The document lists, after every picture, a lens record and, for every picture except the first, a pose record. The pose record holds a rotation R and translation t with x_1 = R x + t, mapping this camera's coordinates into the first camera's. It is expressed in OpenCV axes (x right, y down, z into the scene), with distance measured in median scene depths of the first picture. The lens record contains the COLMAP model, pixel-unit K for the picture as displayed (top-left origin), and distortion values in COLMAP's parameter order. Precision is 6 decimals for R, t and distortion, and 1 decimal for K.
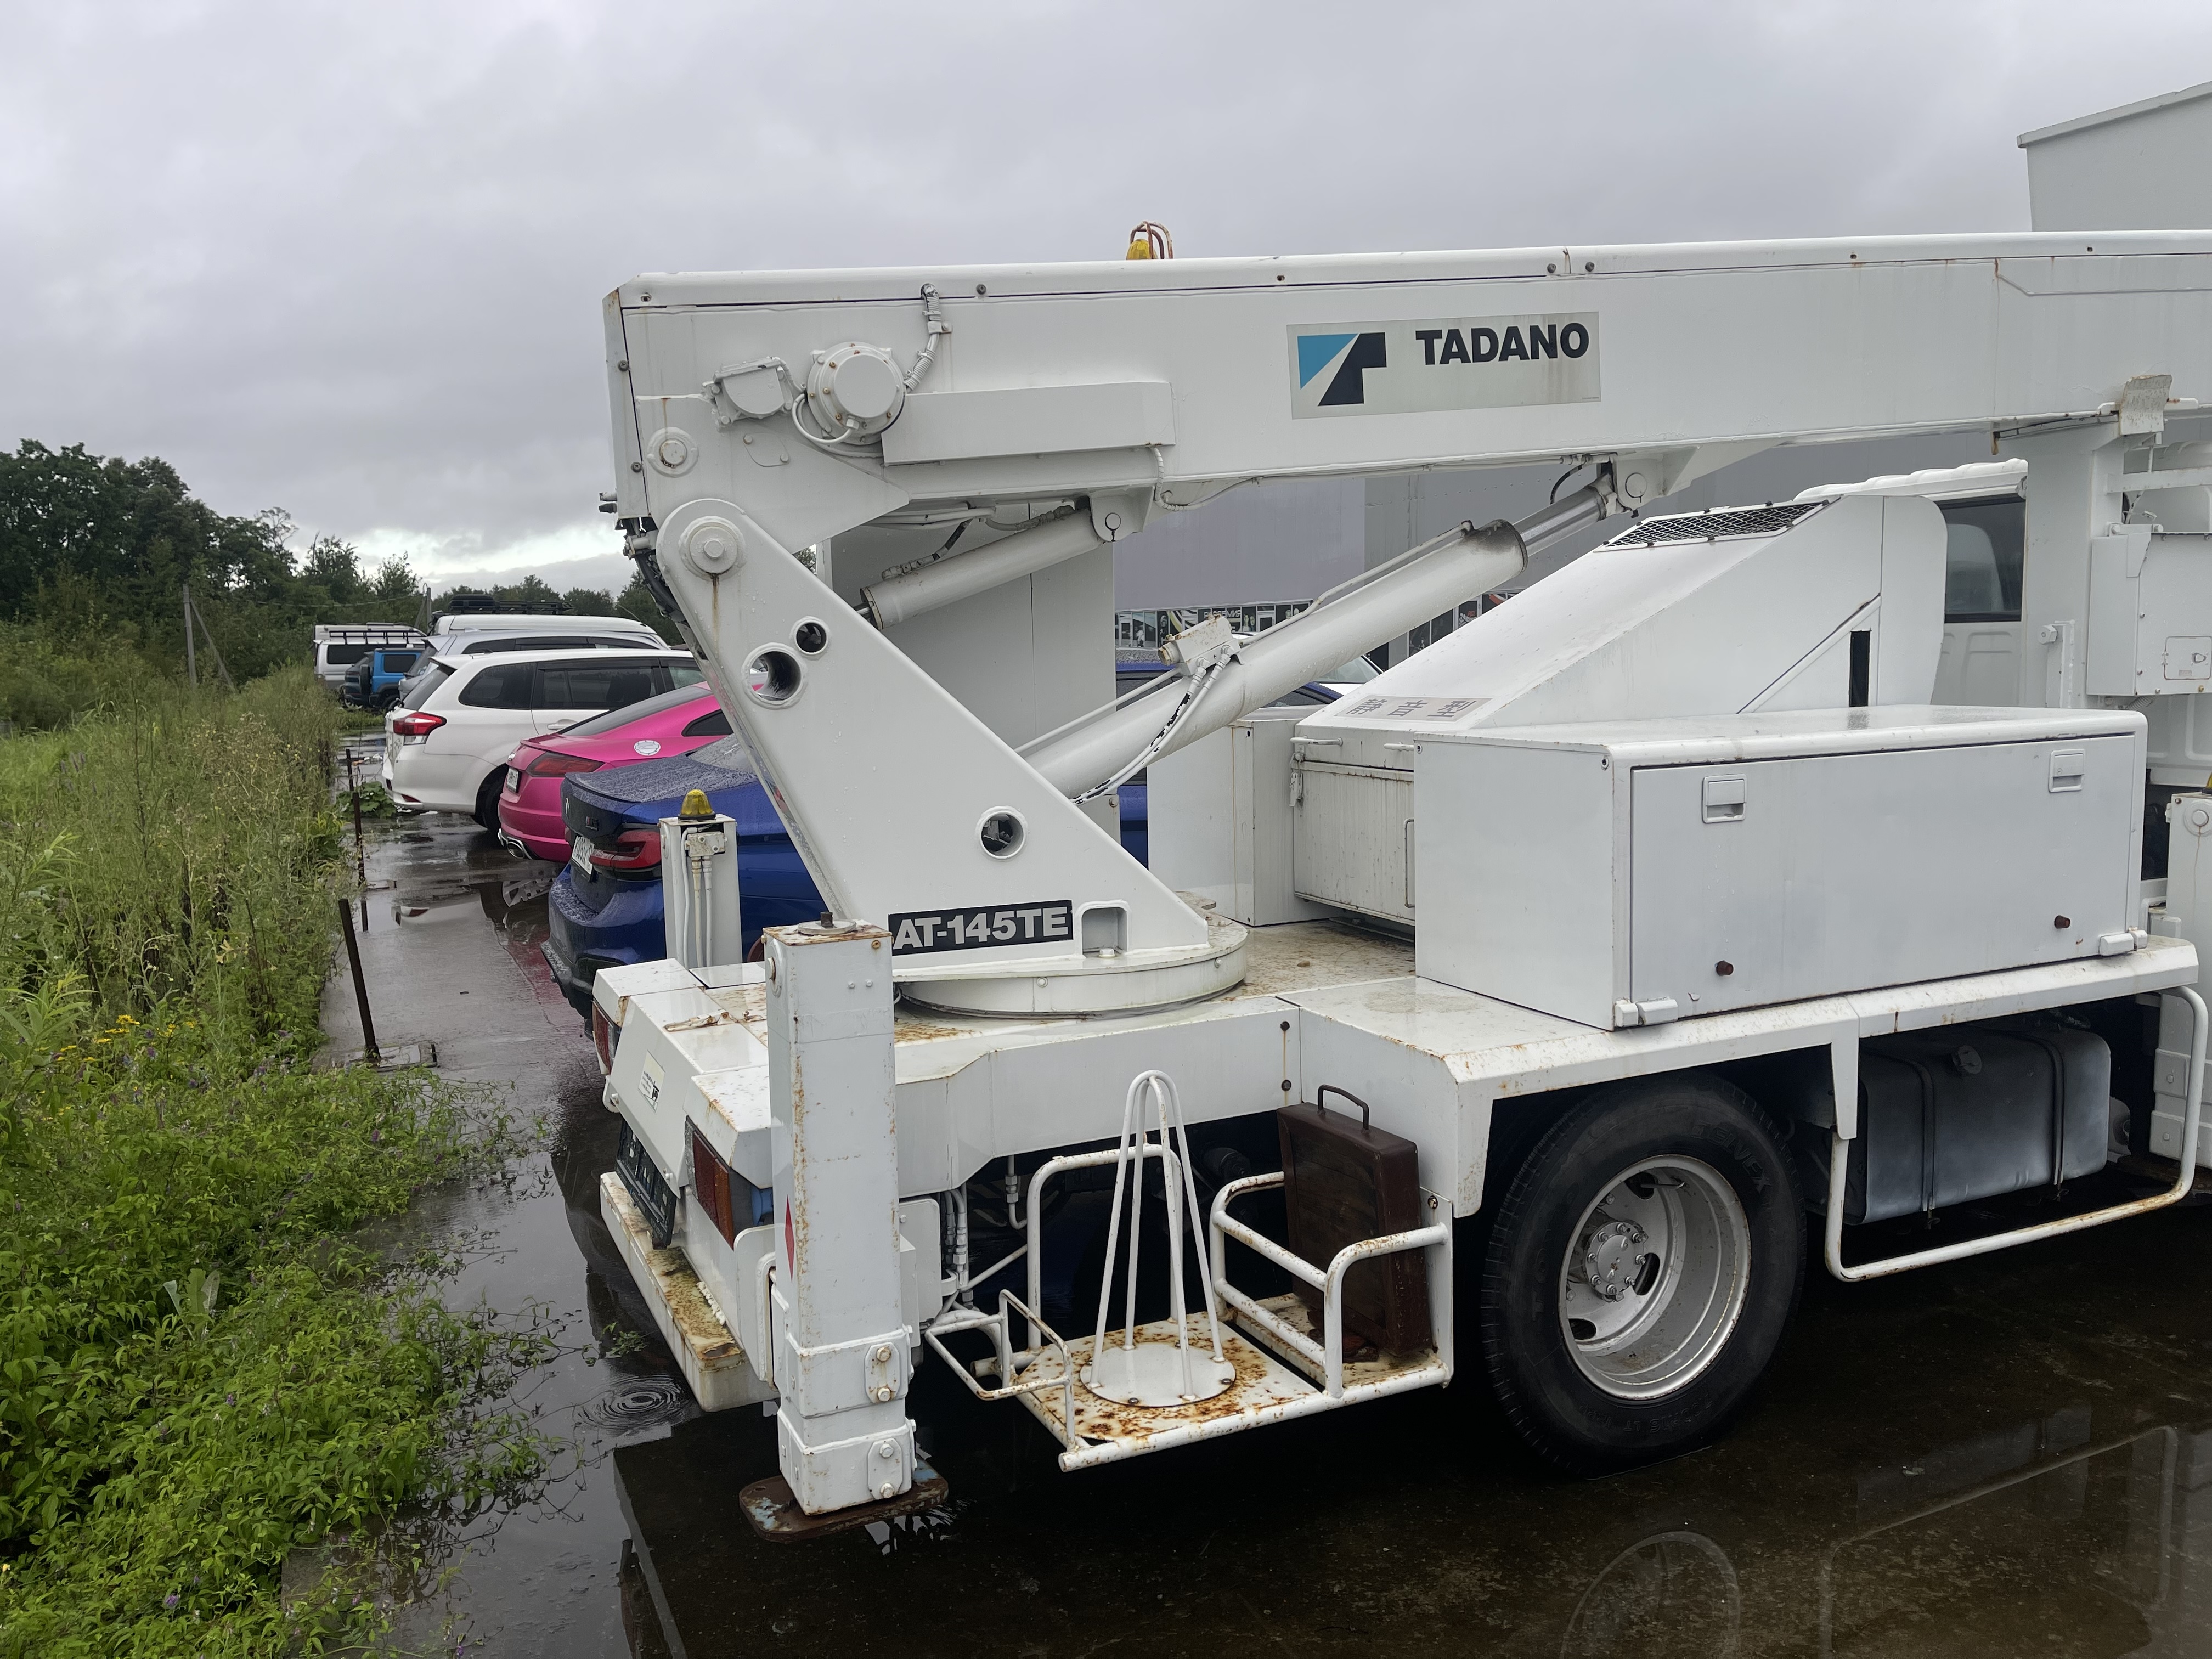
lens RADIAL K [[1675.0, 0, 1106.0], [0, 1675.0, 829.5], [0, 0, 1]] dist [0.027214, -0.000028]
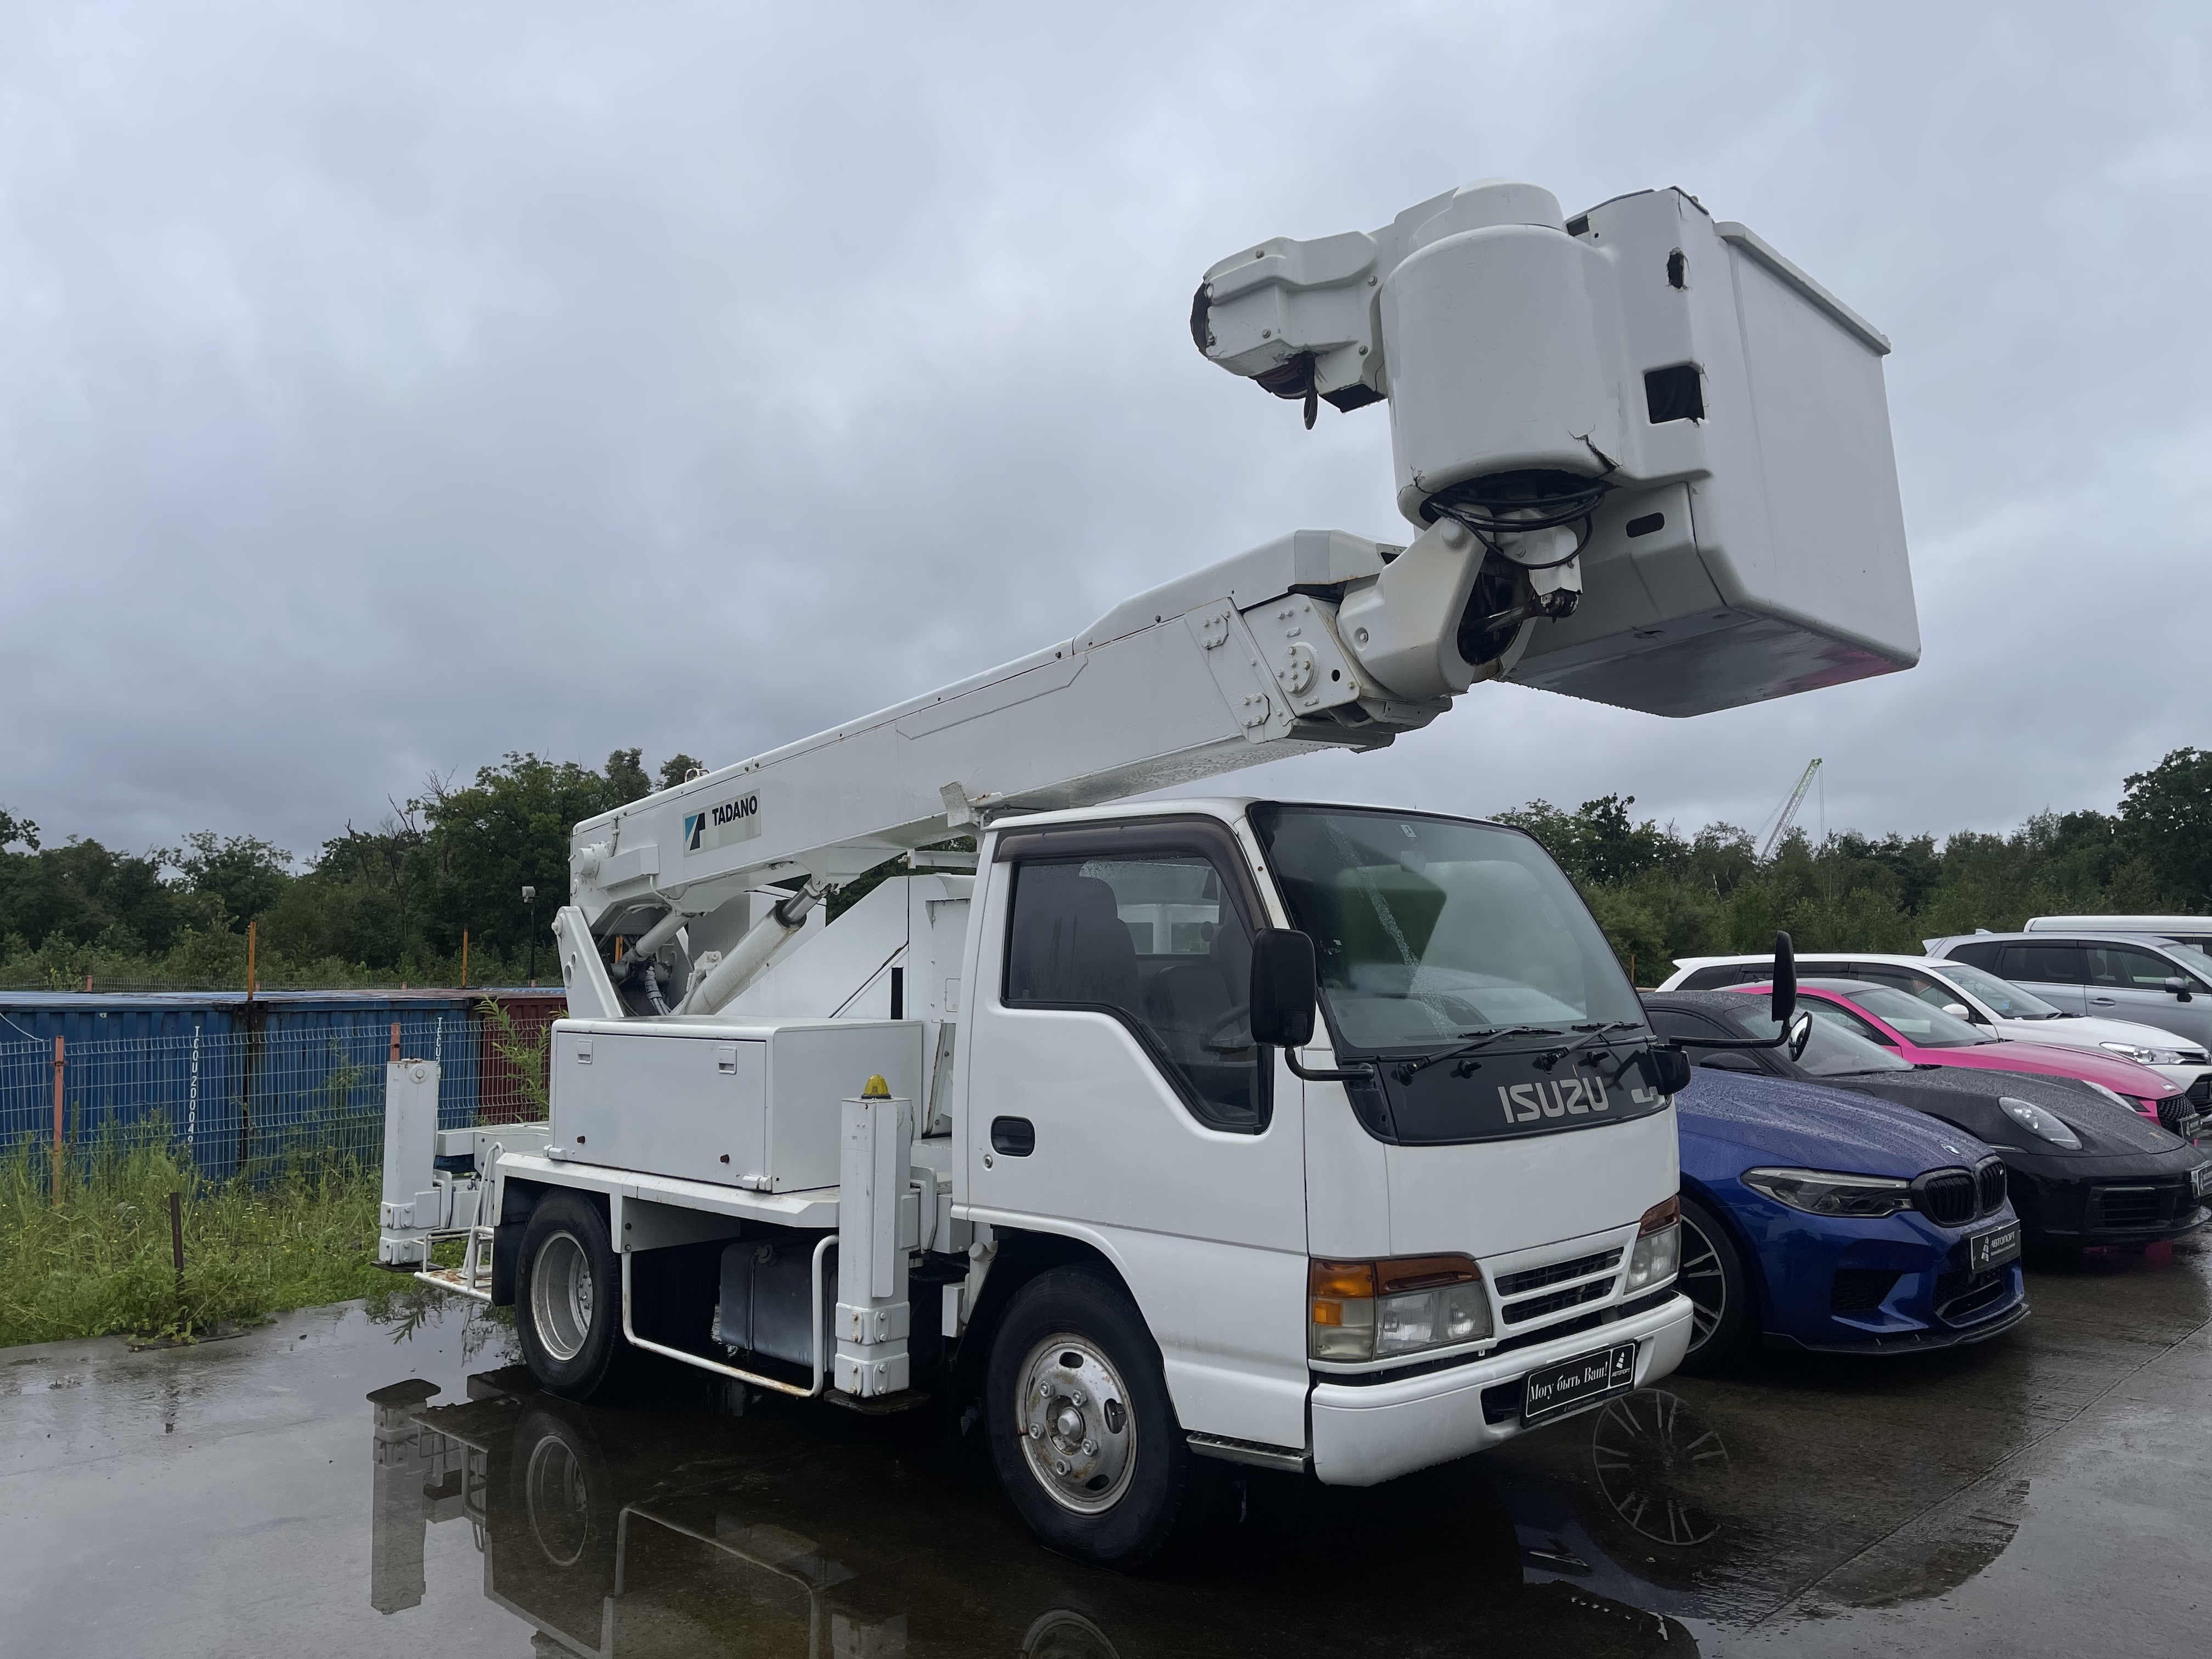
lens RADIAL K [[1675.0, 0, 1106.0], [0, 1675.0, 829.5], [0, 0, 1]] dist [0.027214, -0.000028]
pose [[0.347209, -0.051364, -0.936380, 2.182690], [-0.105776, 0.989982, -0.093526, -0.140137], [0.931803, 0.131519, 0.338297, 0.772582]]
